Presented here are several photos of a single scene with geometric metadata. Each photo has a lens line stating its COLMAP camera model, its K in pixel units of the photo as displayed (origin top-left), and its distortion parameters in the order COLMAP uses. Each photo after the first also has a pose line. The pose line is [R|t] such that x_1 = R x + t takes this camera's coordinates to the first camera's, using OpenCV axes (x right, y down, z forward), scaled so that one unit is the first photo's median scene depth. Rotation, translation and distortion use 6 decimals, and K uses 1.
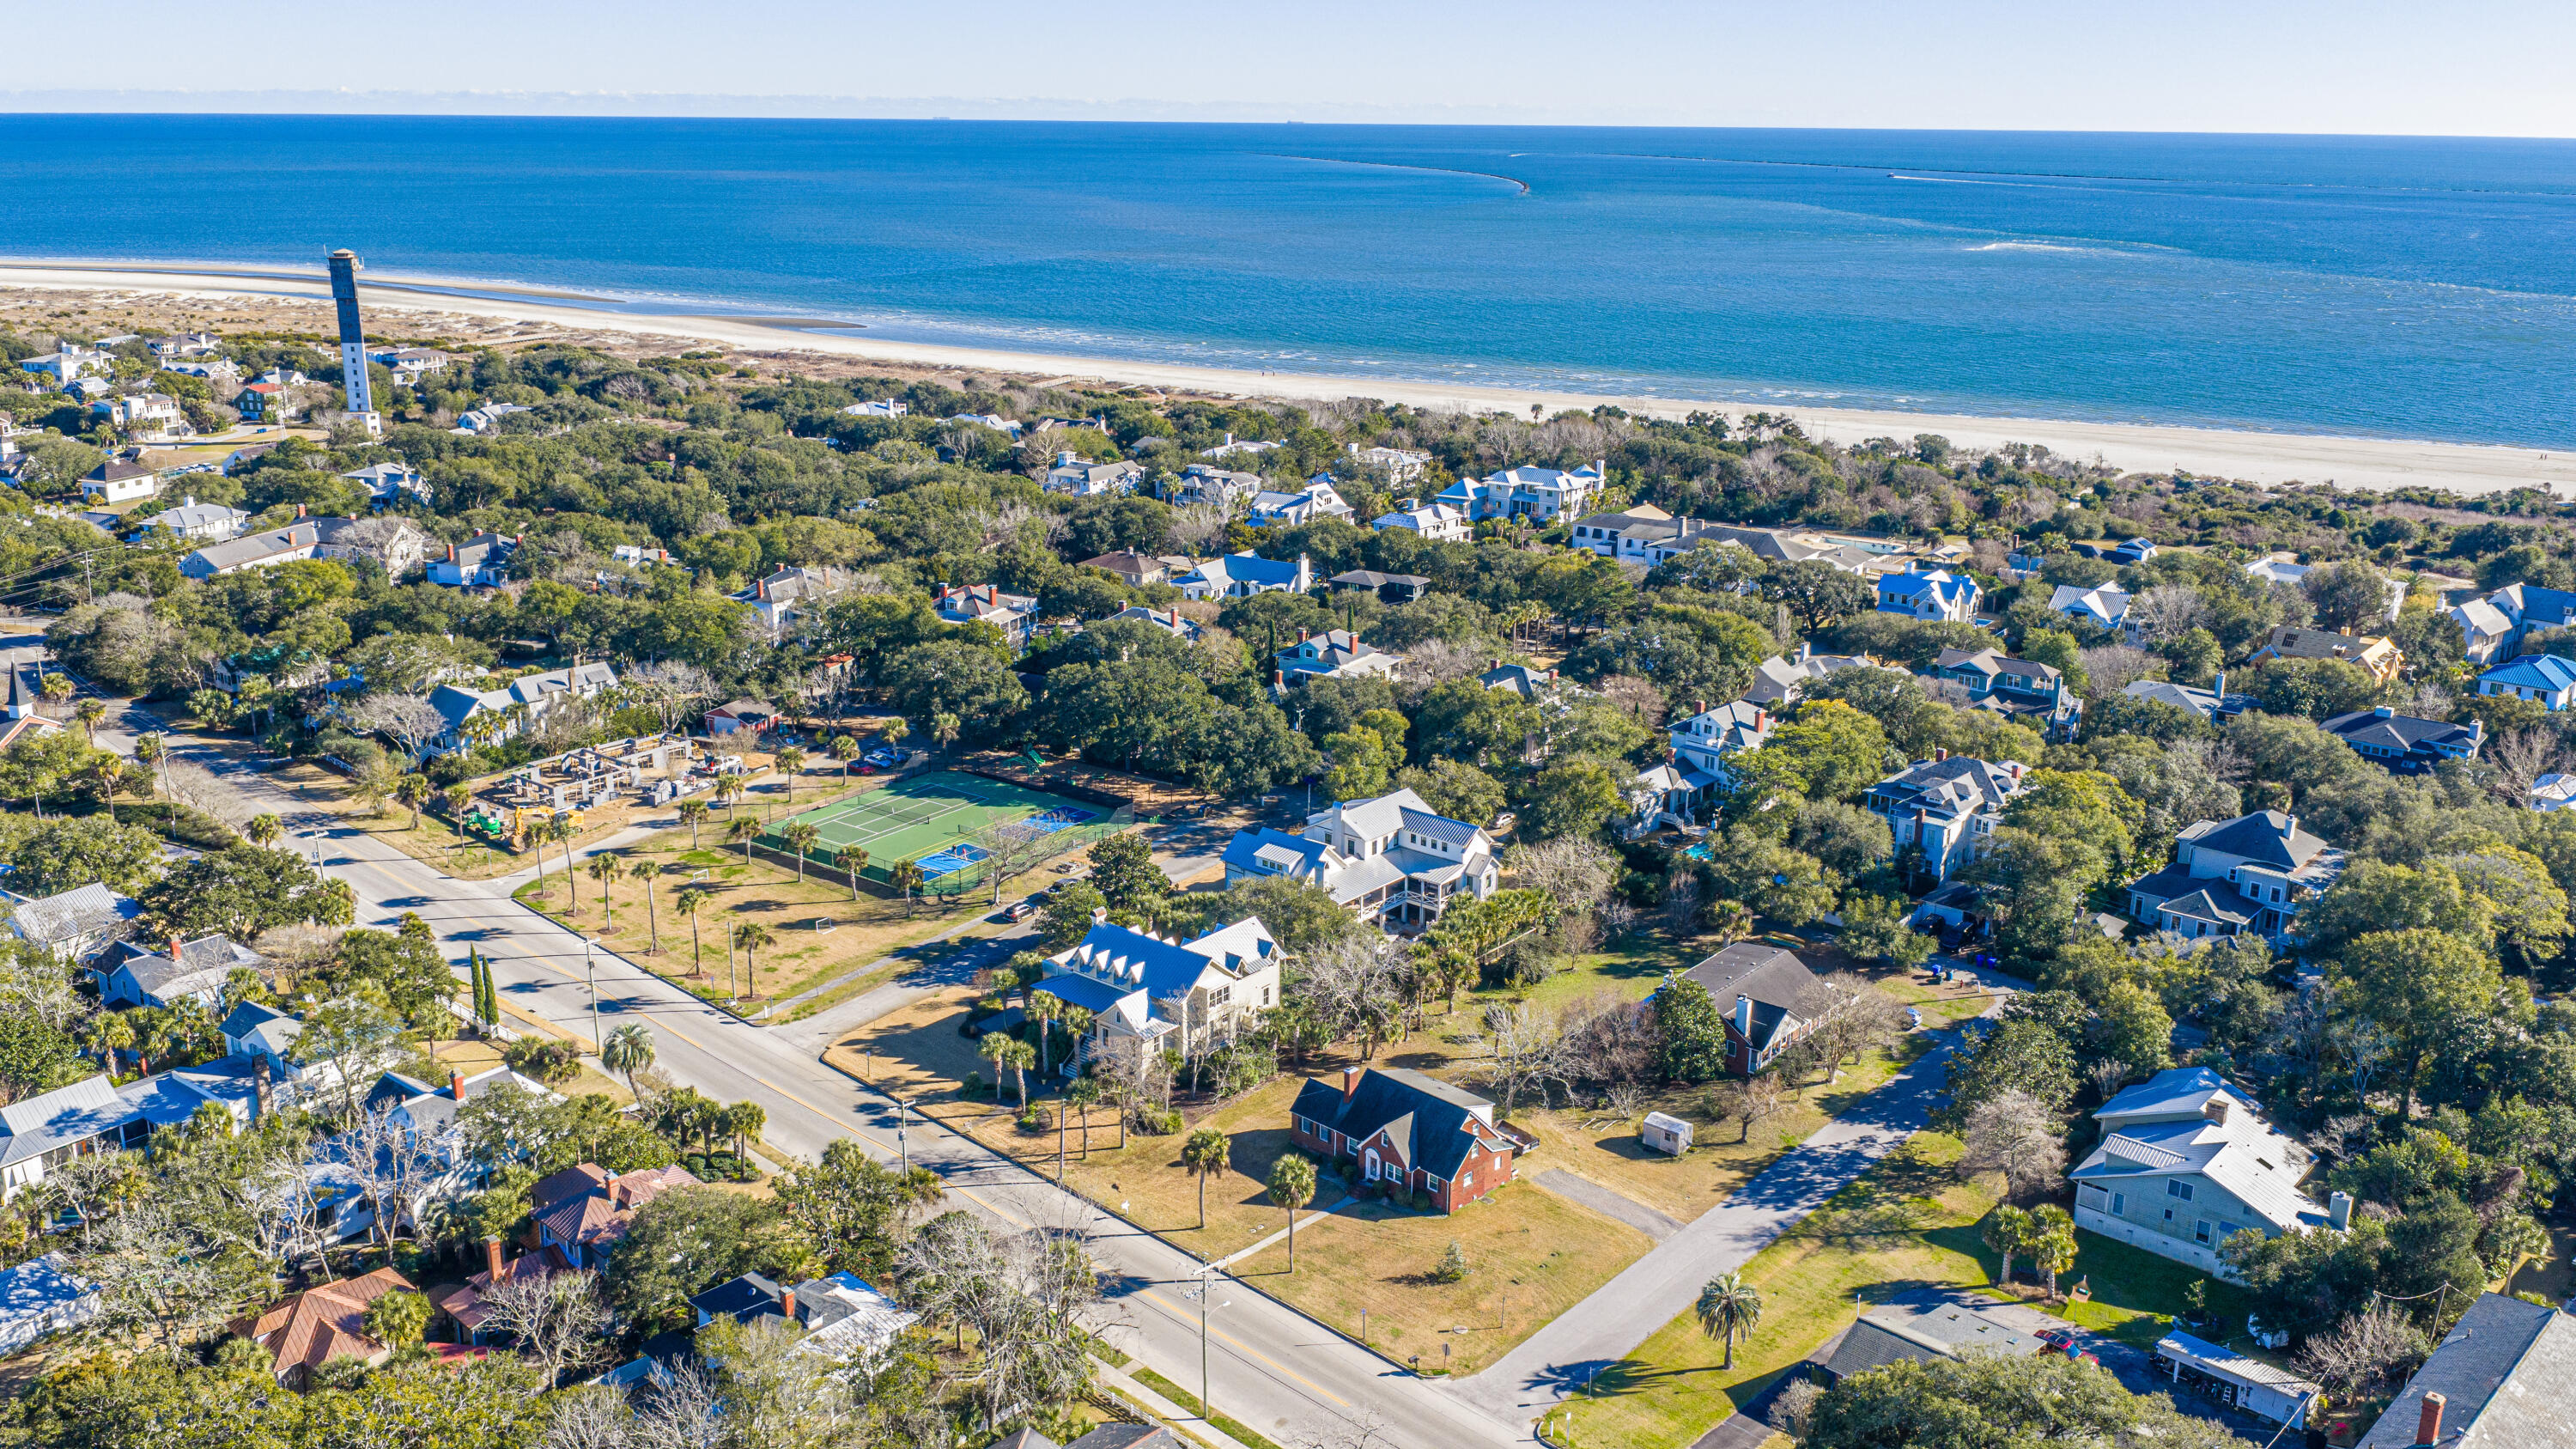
lens RADIAL K [[2129.6, 0, 1274.0], [0, 2129.6, 730.3], [0, 0, 1]] dist [0.025308, -0.048809]
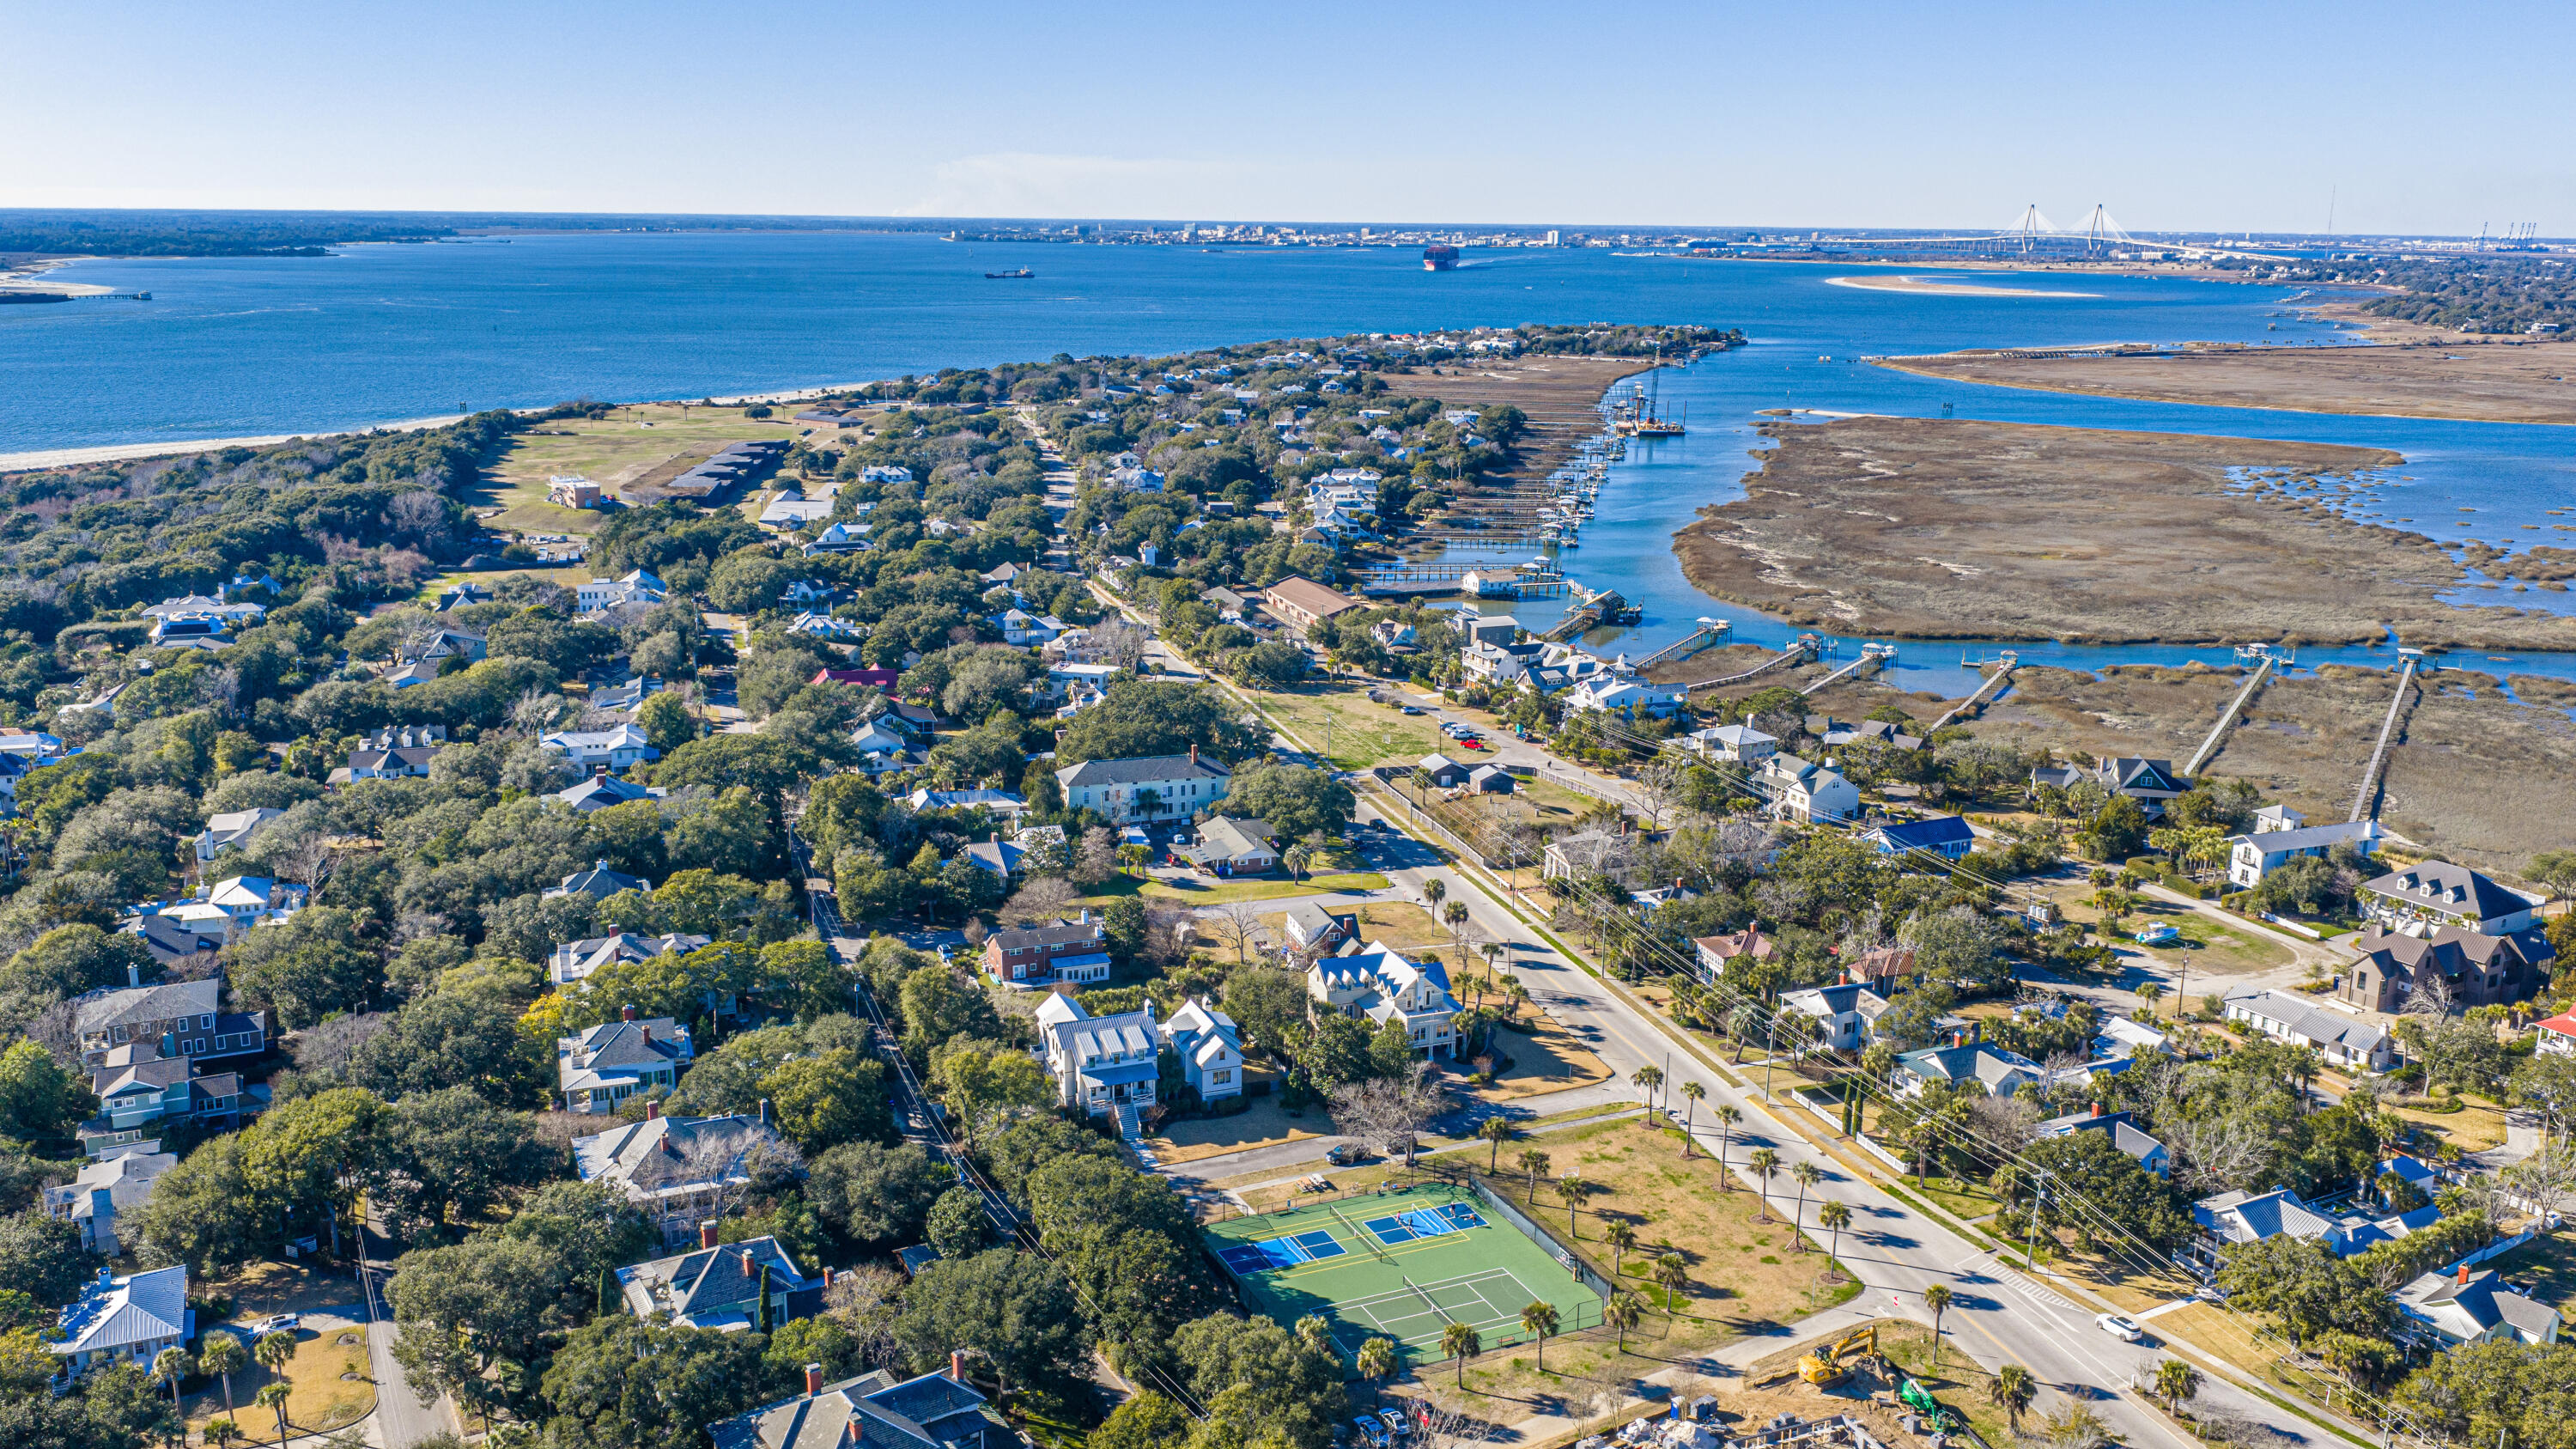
lens RADIAL K [[2129.6, 0, 1289.8], [0, 2129.6, 714.0], [0, 0, 1]] dist [0.025308, -0.048809]
pose [[-0.882127, -0.125224, 0.454060, -0.449926], [0.114206, 0.878379, 0.464121, -0.524659], [-0.456956, 0.461270, -0.760540, 1.460941]]
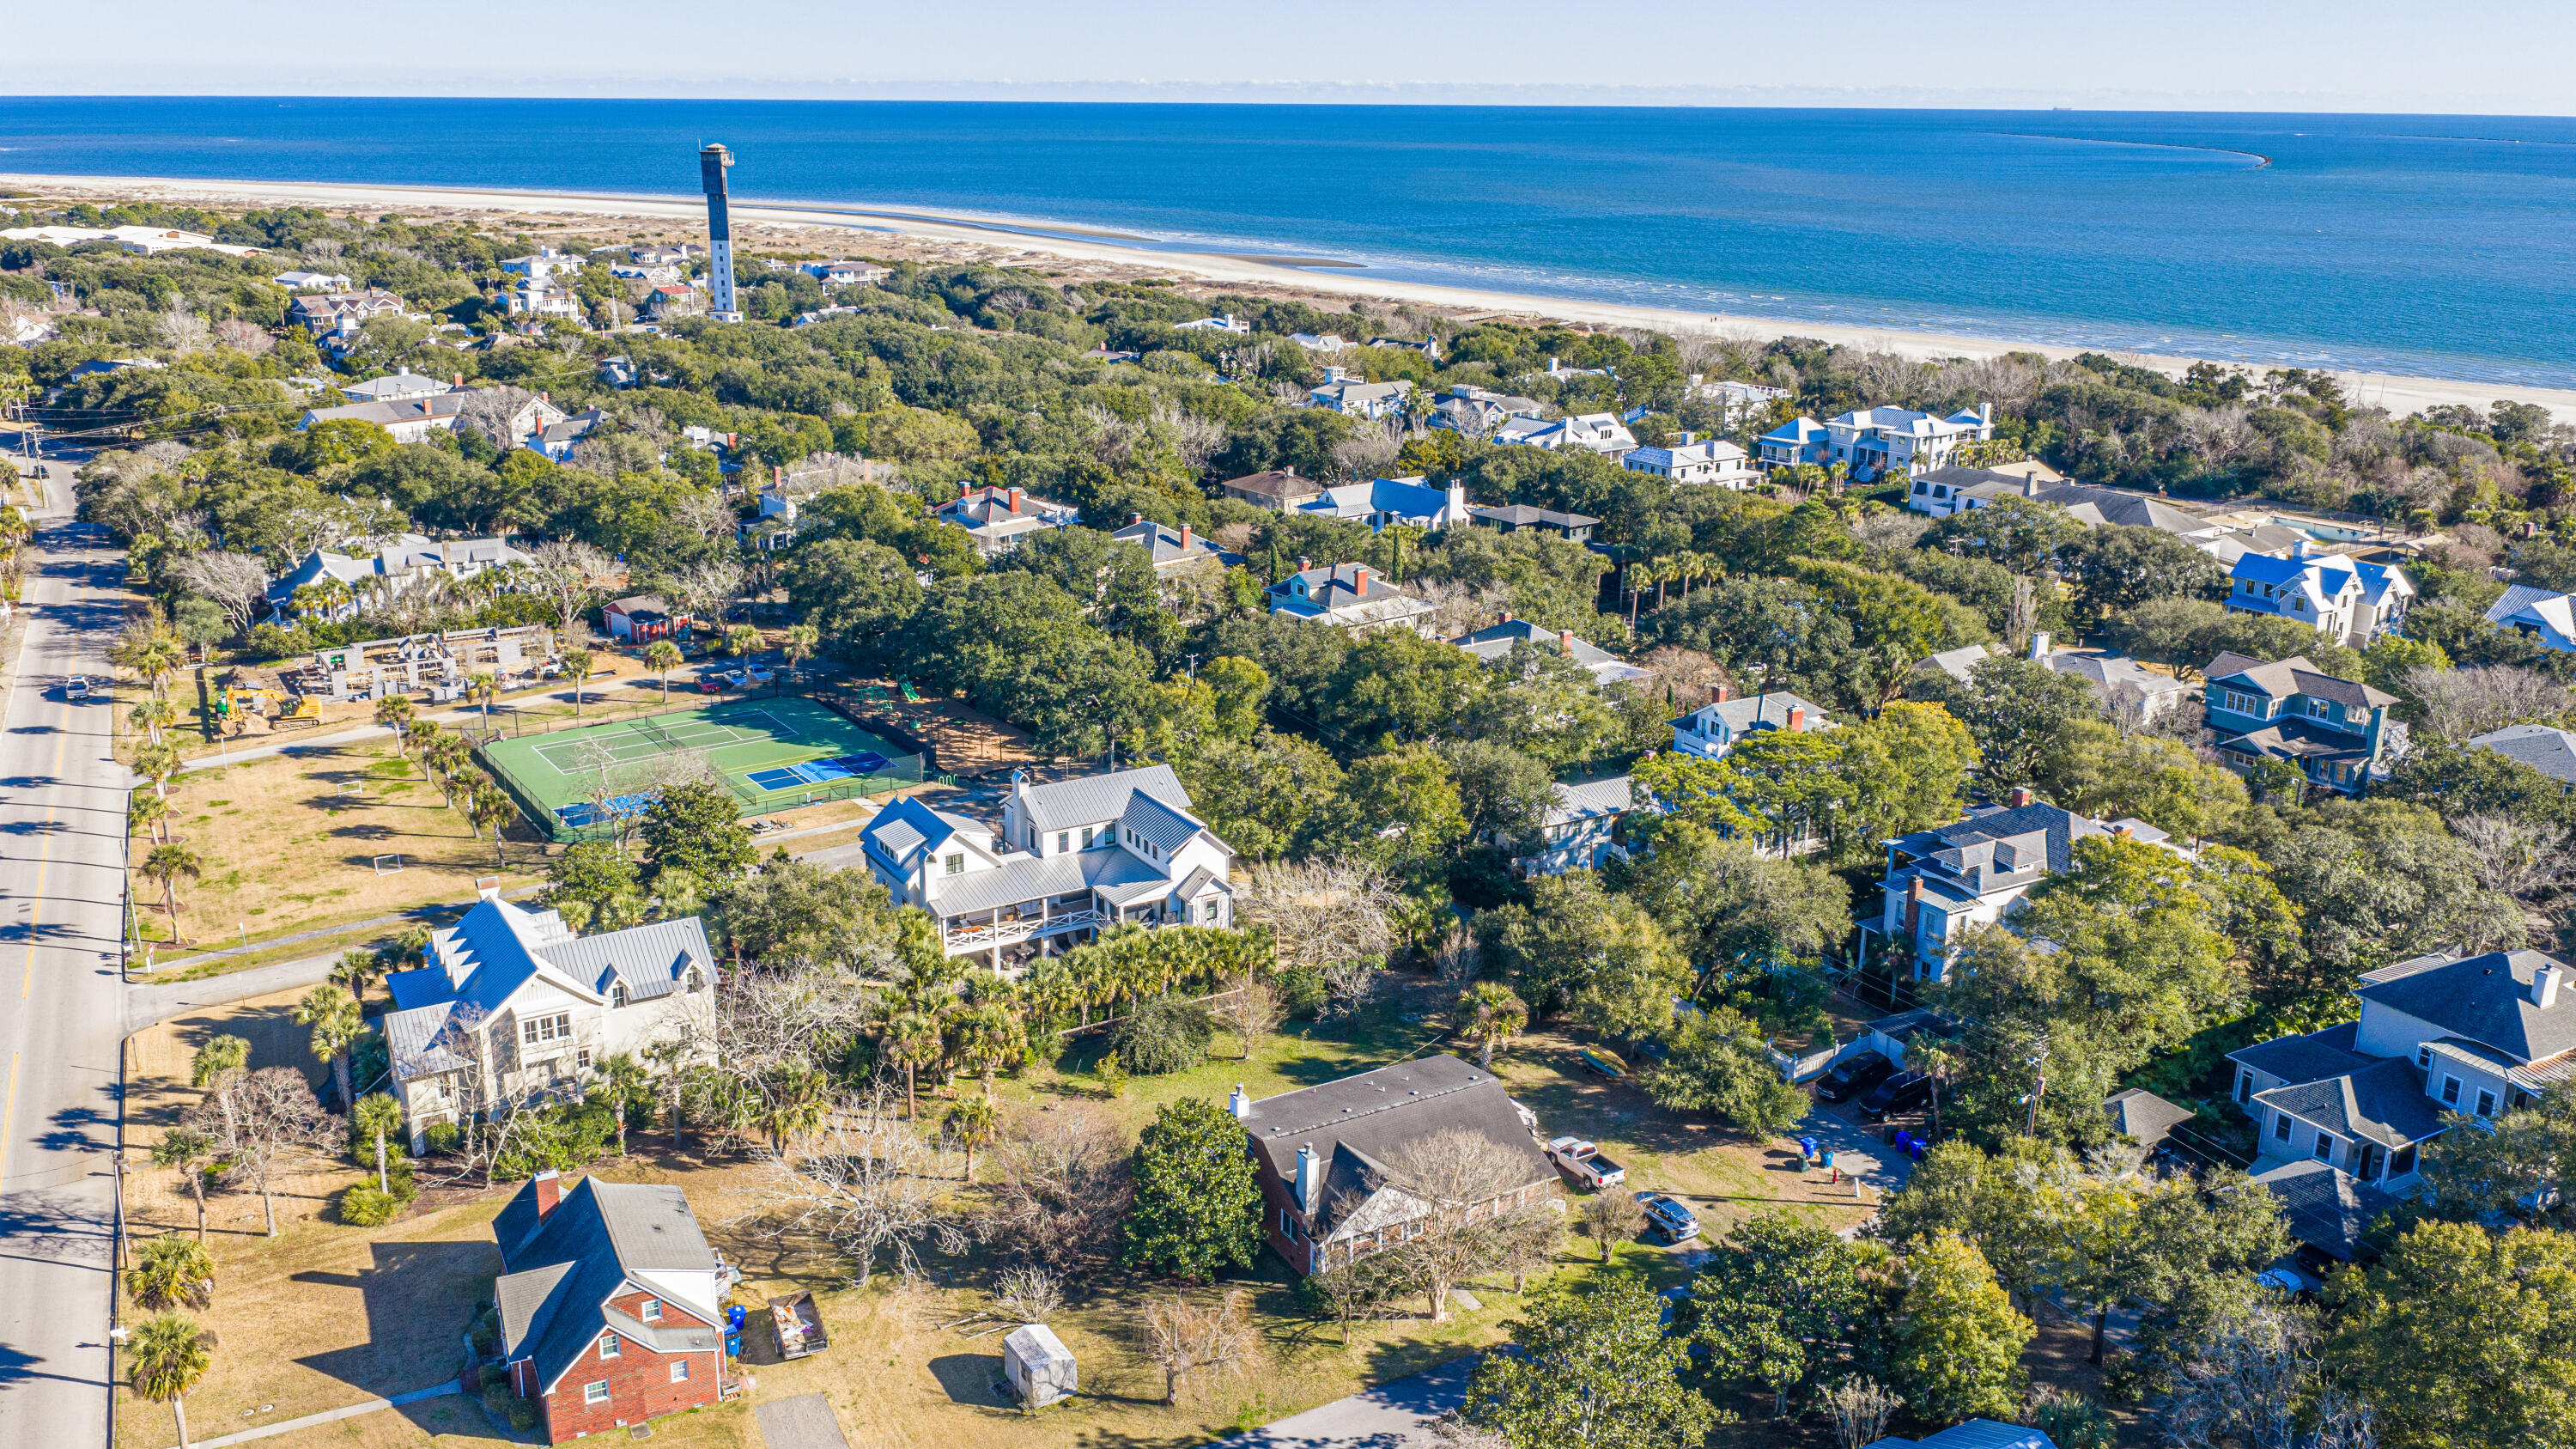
lens RADIAL K [[2129.6, 0, 1269.5], [0, 2129.6, 729.6], [0, 0, 1]] dist [0.025308, -0.048809]
pose [[0.944896, 0.092490, -0.314035, 0.265372], [-0.090881, 0.995665, 0.019795, -0.000638], [0.314505, 0.009836, 0.949205, 0.301125]]
